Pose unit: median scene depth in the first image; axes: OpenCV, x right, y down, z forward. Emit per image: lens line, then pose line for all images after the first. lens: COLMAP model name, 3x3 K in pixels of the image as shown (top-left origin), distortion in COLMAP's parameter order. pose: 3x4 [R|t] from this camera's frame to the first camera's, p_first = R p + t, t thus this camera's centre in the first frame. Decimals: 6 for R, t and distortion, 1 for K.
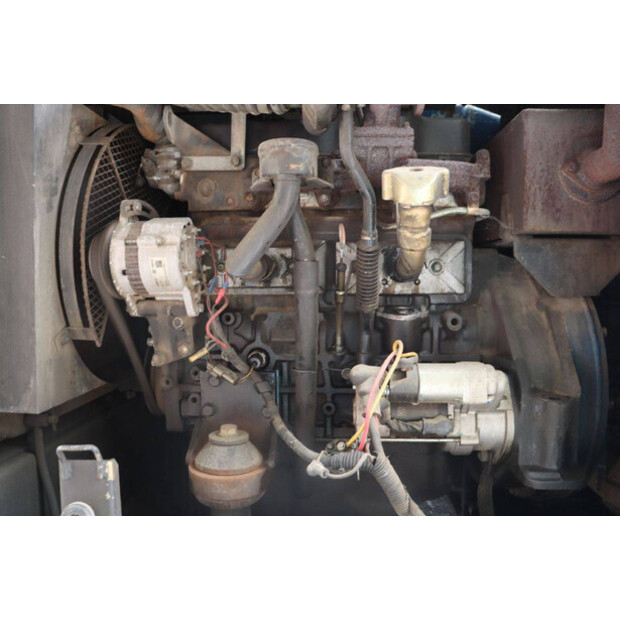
lens RADIAL K [[499.1, 0, 311.1], [0, 499.1, 308.2], [0, 0, 1]] dist [-0.147845, 0.085252]
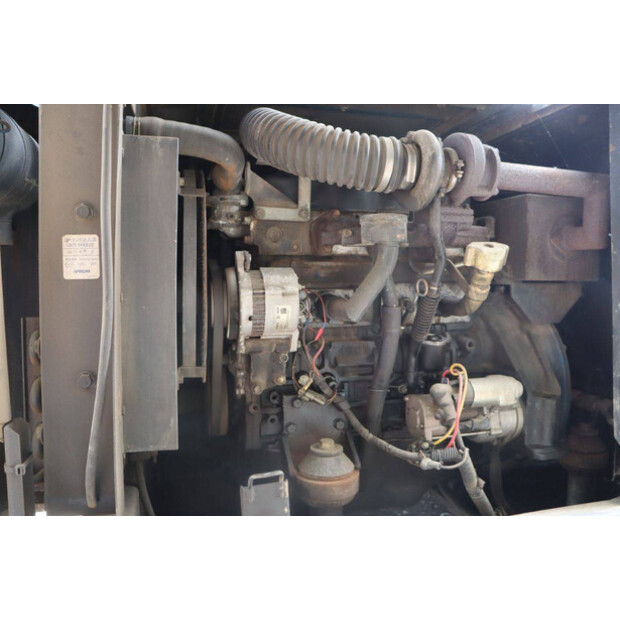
lens RADIAL K [[499.1, 0, 310.7], [0, 499.1, 309.8], [0, 0, 1]] dist [-0.147845, 0.085252]
pose [[0.948522, -0.020435, 0.316051, -0.607763], [0.015083, 0.999699, 0.019373, -0.111523], [-0.316352, -0.013609, 0.948544, -0.147813]]
